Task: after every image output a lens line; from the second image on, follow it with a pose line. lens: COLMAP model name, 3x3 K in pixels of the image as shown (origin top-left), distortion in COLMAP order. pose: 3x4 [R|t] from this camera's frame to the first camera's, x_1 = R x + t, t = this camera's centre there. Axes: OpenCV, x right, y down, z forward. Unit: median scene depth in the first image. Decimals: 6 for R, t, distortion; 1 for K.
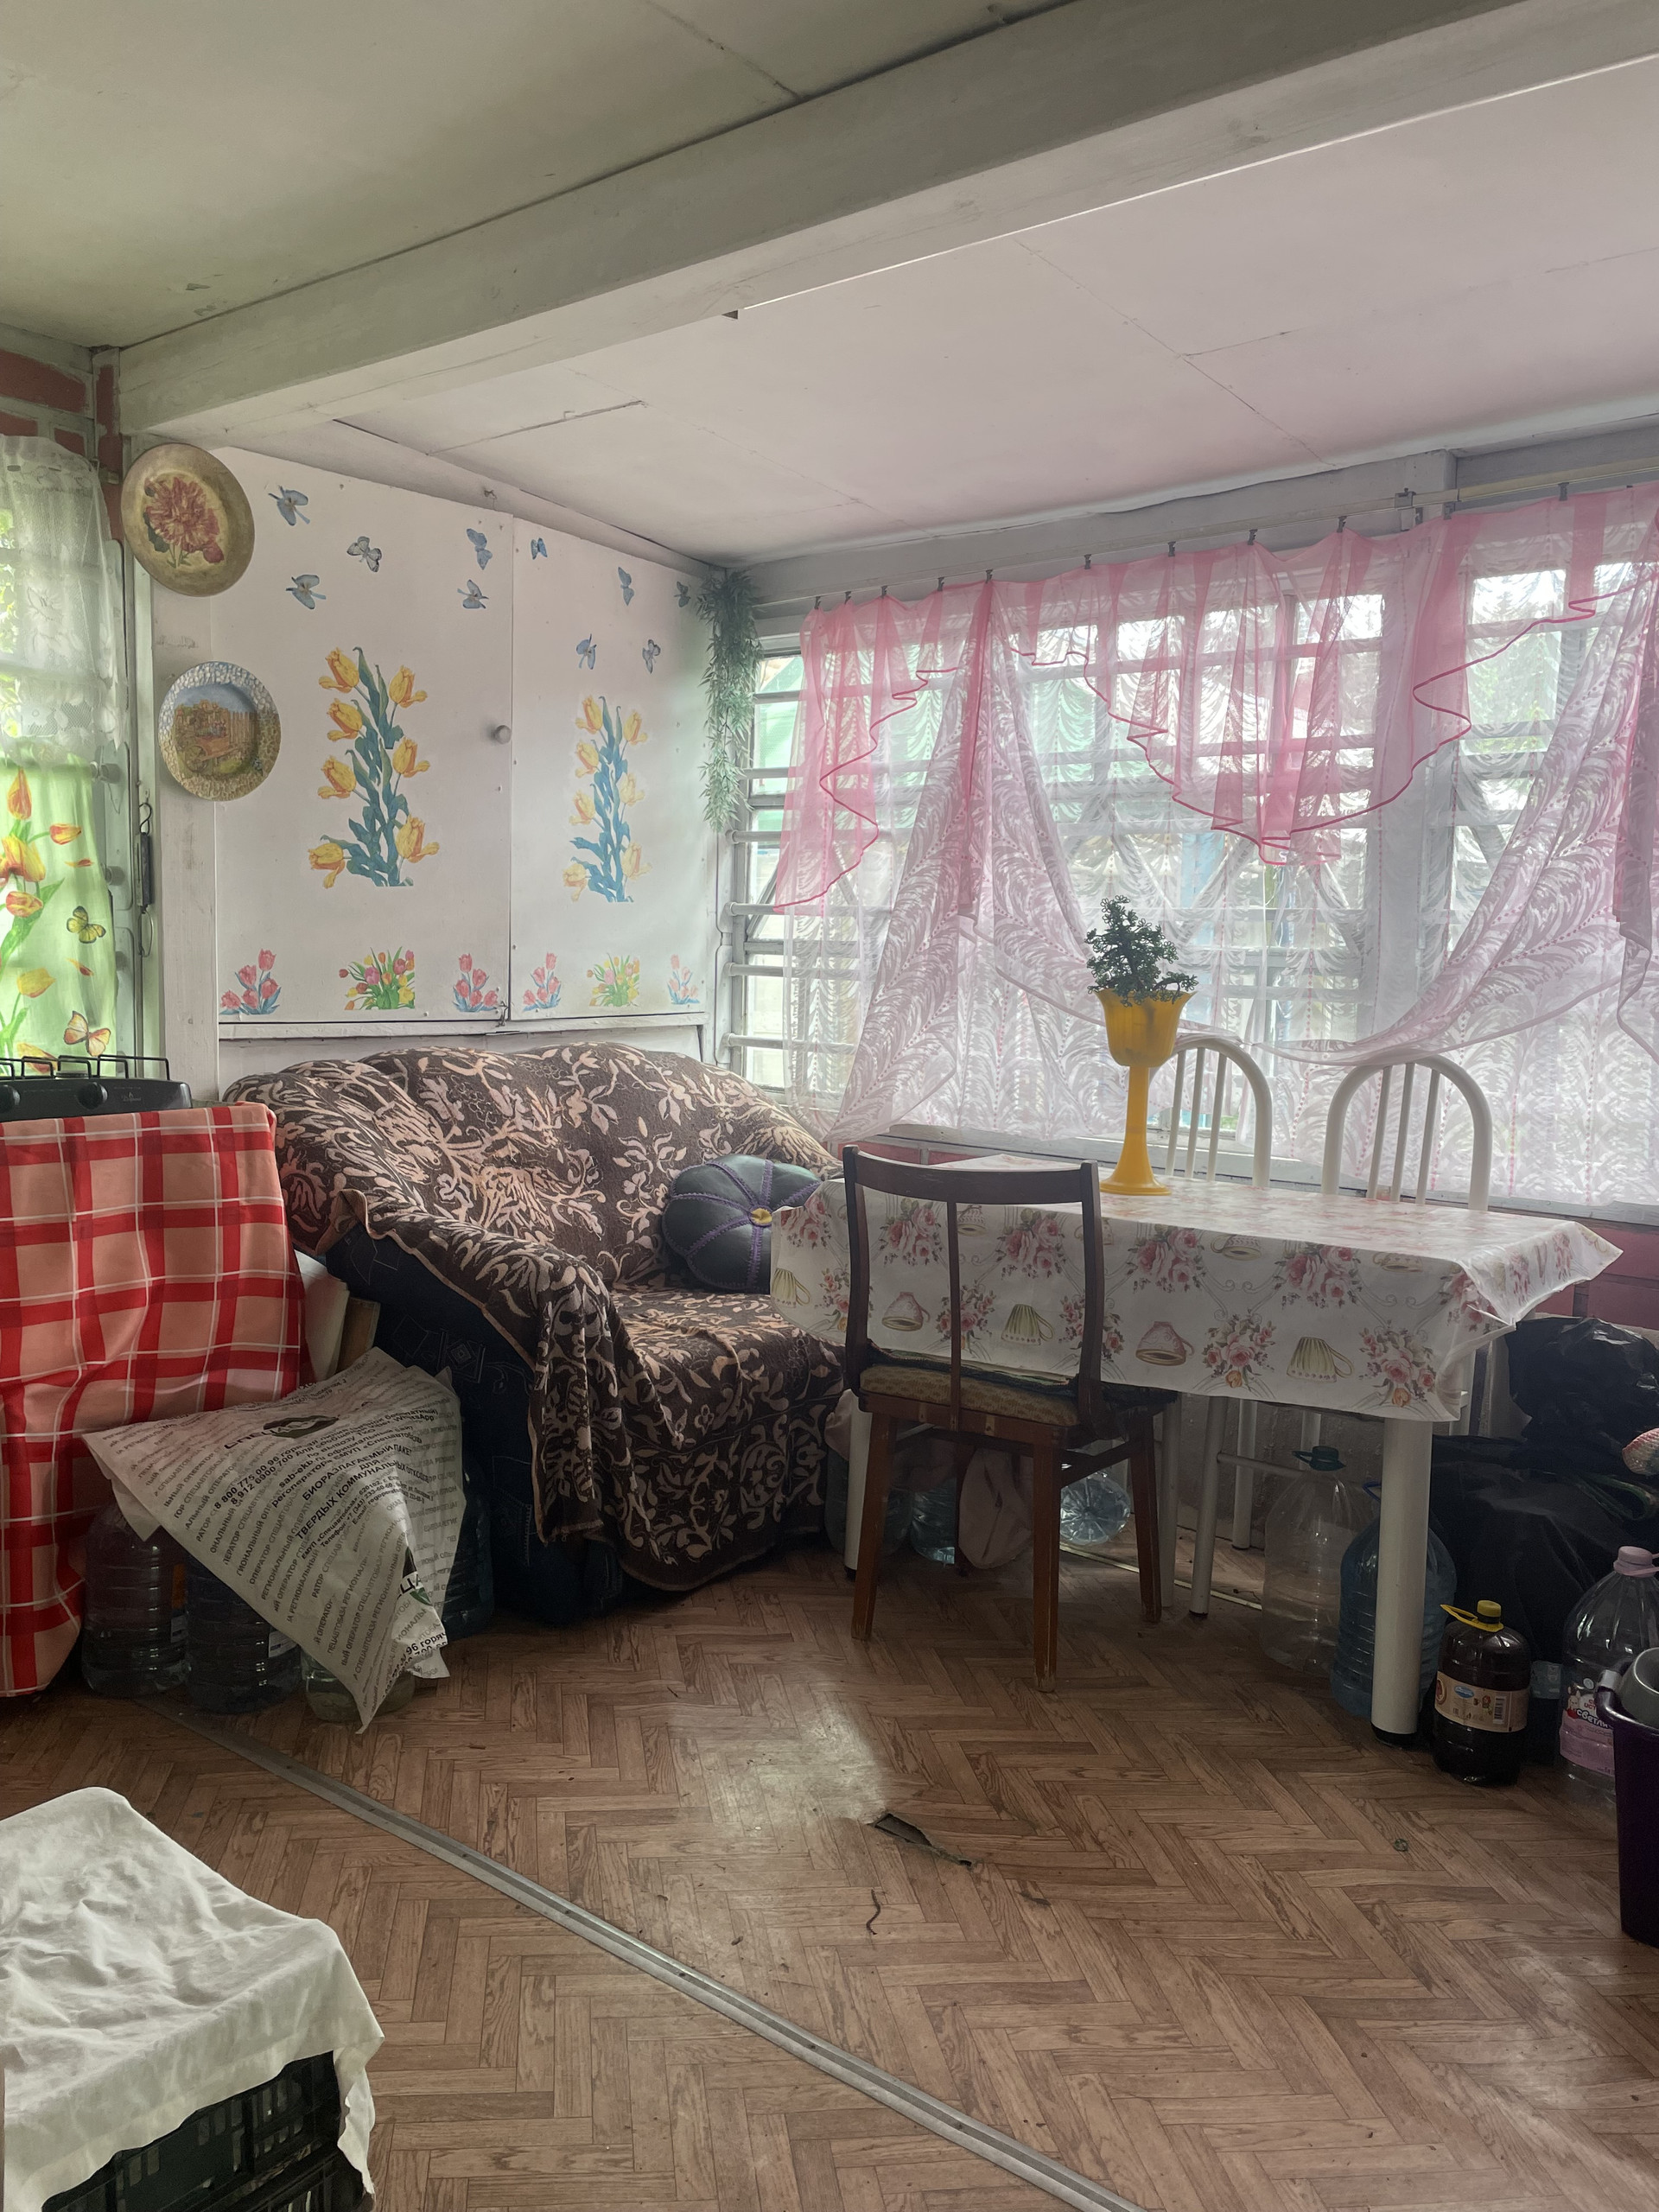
lens RADIAL K [[1661.9, 0, 829.5], [0, 1661.9, 1106.0], [0, 0, 1]] dist [0.095332, -0.121557]
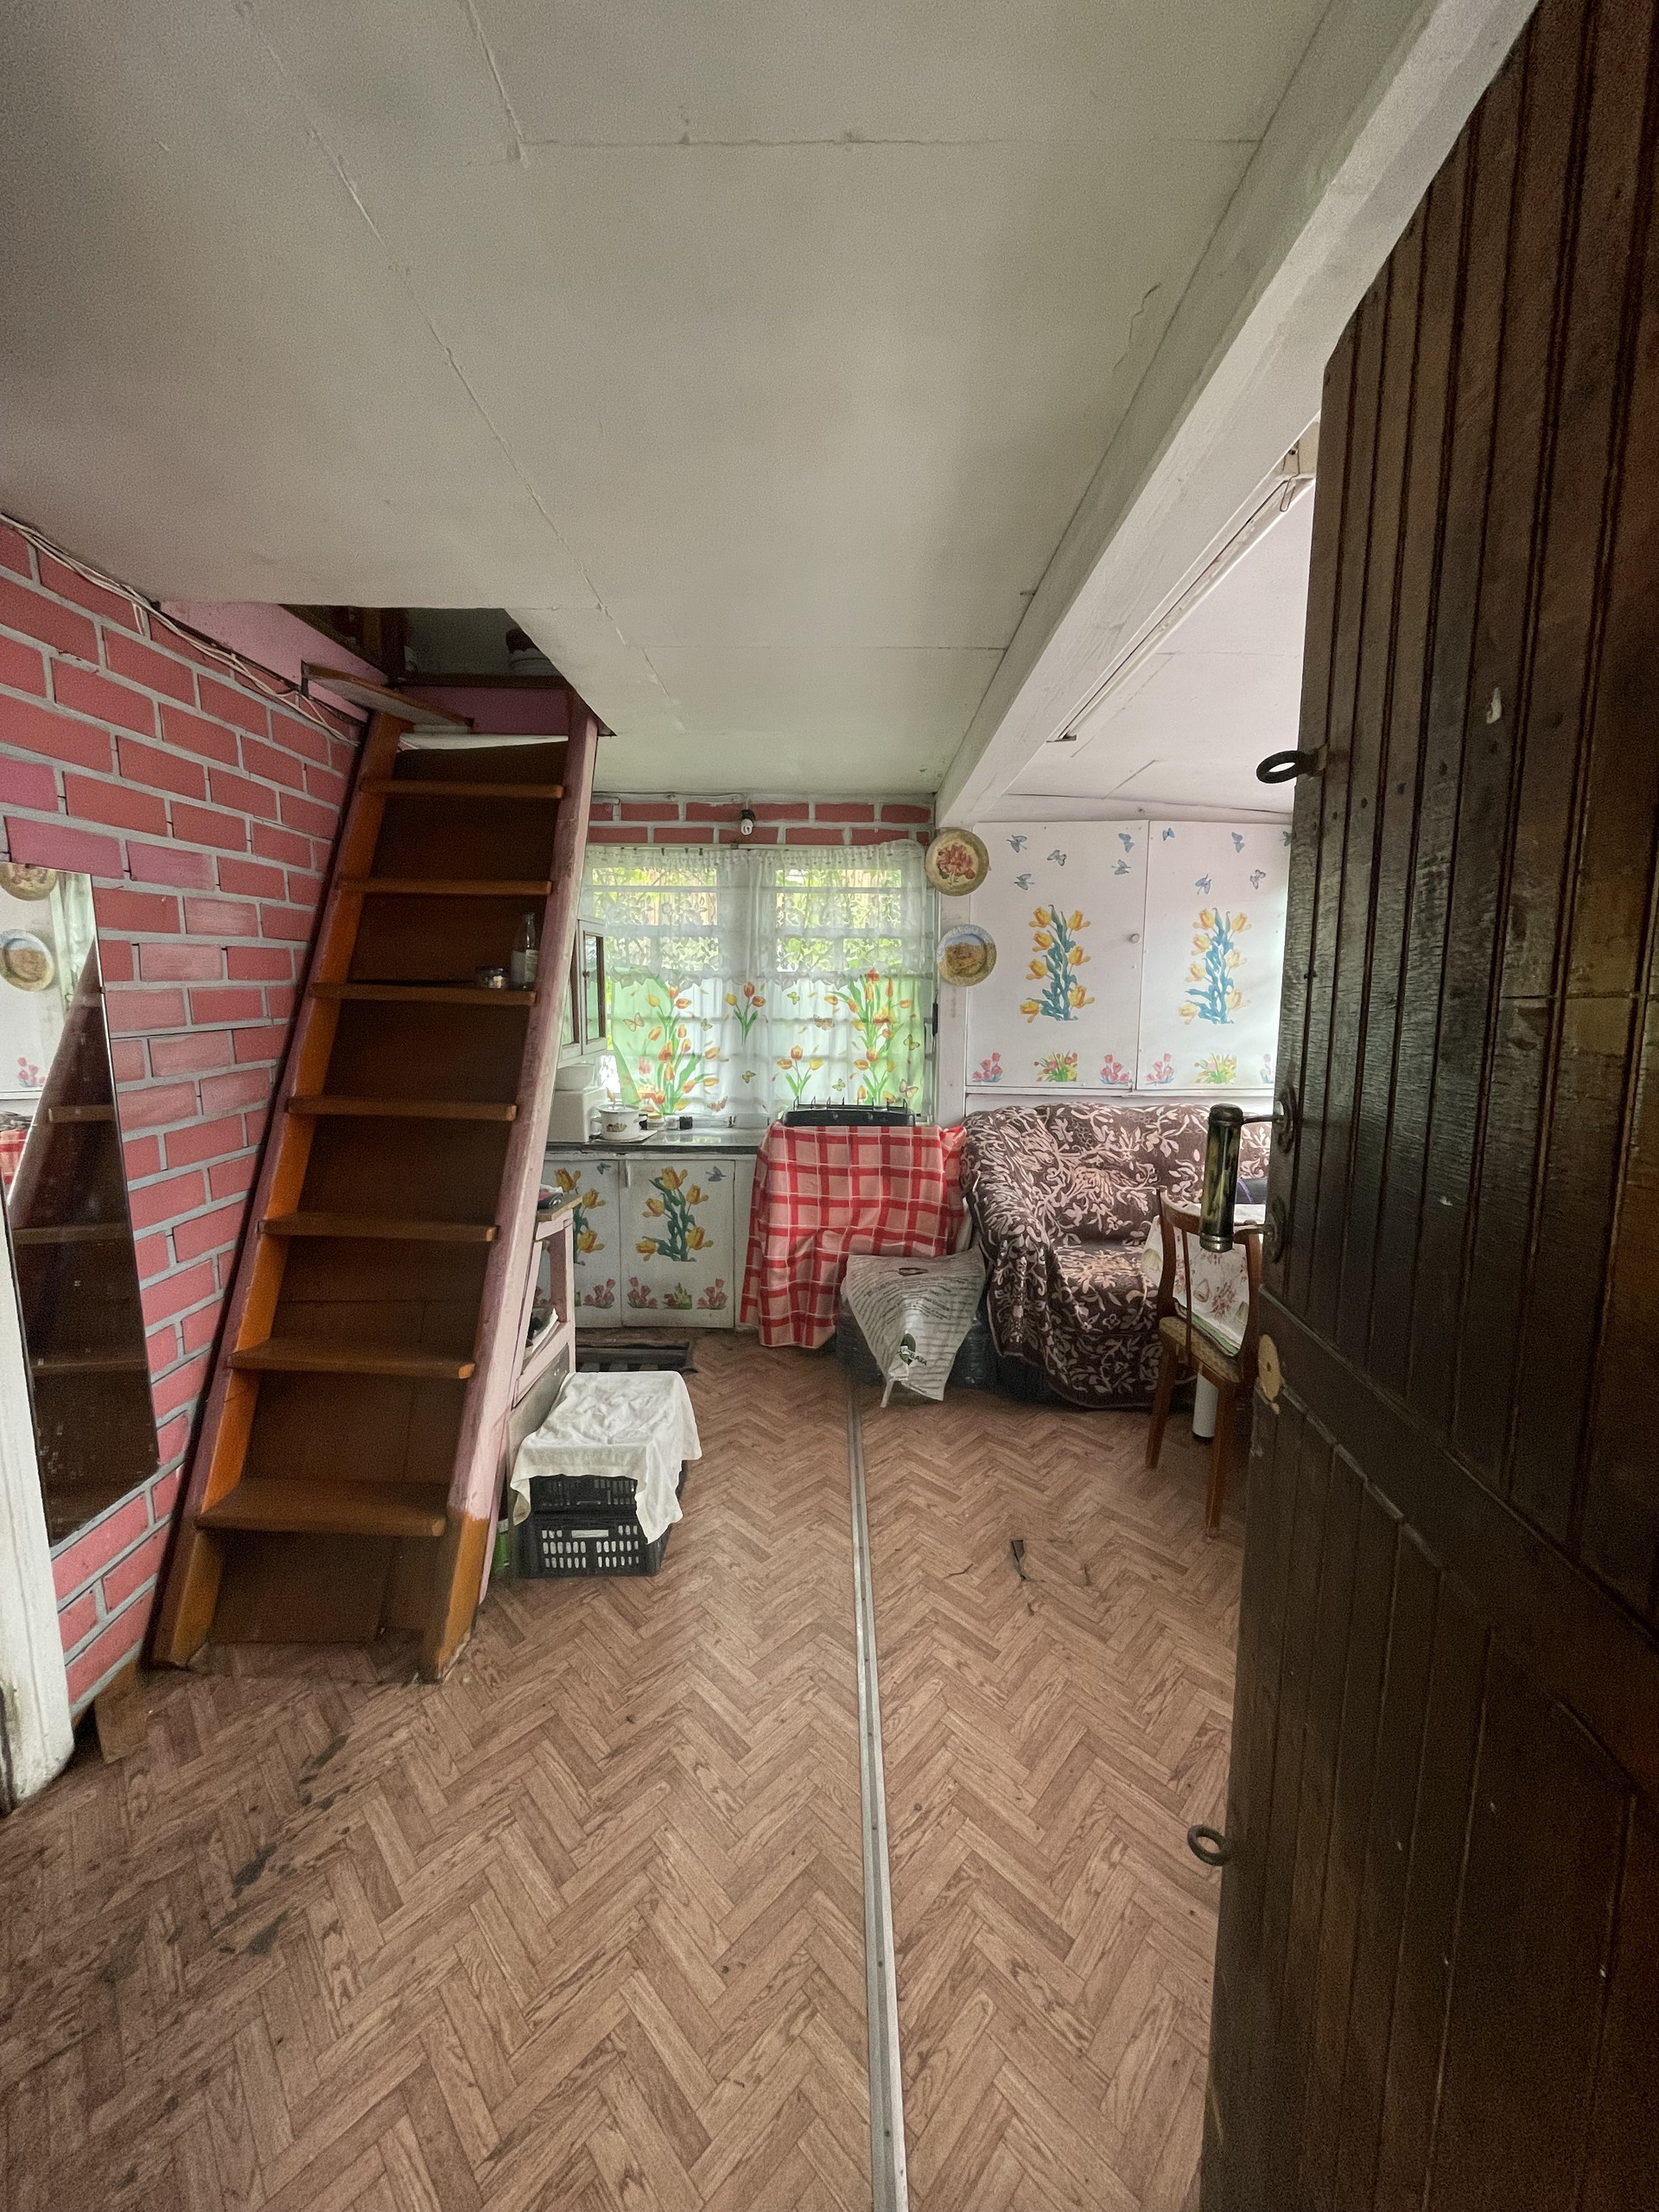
lens RADIAL K [[893.5, 0, 841.3], [0, 893.5, 1110.5], [0, 0, 1]] dist [-0.001612, 0.000133]
pose [[0.623587, 0.087000, -0.776898, 0.463008], [-0.069420, 0.996025, 0.055817, -0.074112], [0.778666, 0.019125, 0.627147, 0.142619]]
